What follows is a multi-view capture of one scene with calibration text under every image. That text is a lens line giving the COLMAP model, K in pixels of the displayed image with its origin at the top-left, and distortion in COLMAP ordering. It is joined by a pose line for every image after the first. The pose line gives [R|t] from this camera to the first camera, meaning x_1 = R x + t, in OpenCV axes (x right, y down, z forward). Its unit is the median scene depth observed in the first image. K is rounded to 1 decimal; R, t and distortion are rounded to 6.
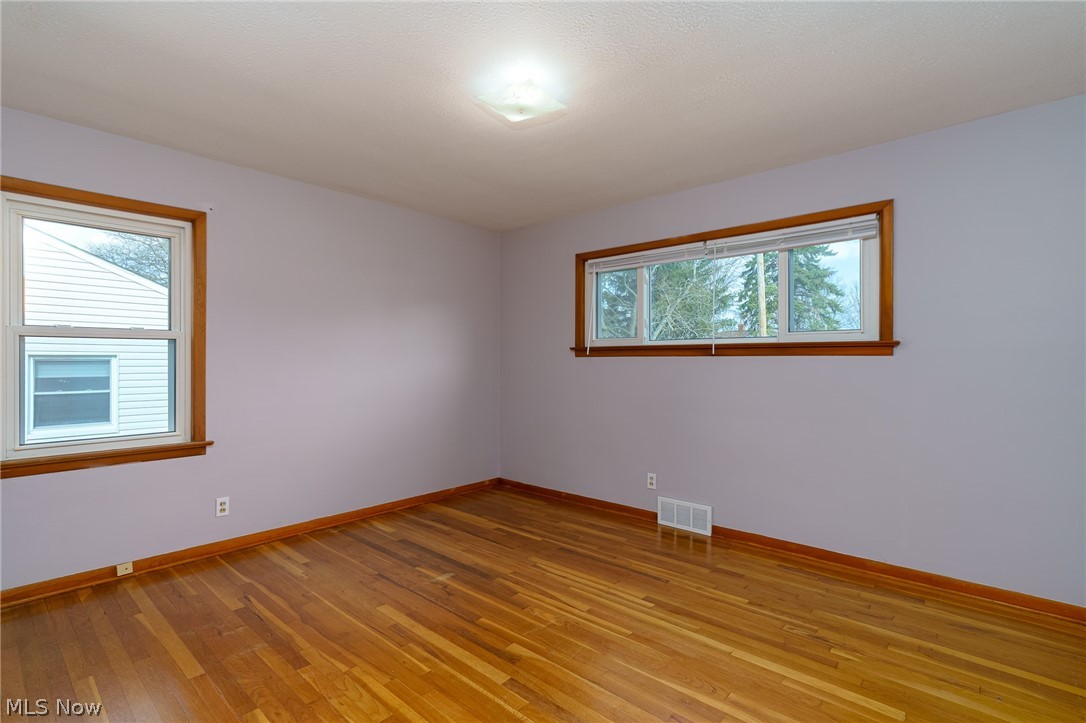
lens RADIAL K [[501.0, 0, 544.5], [0, 501.0, 362.4], [0, 0, 1]] dist [0.001512, 0.000181]
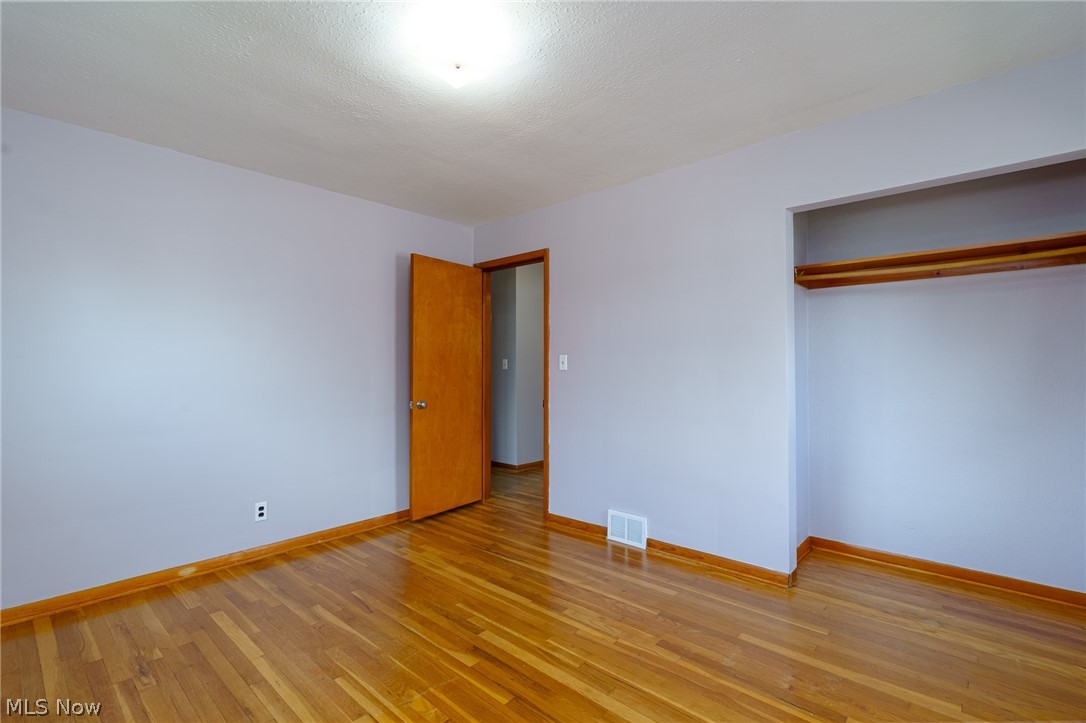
lens RADIAL K [[501.0, 0, 543.1], [0, 501.0, 365.1], [0, 0, 1]] dist [0.001512, 0.000181]
pose [[-0.999907, 0.001798, 0.013488, -0.220998], [0.001797, 0.999998, -0.000085, -0.018808], [-0.013488, -0.000061, -0.999909, 2.012095]]
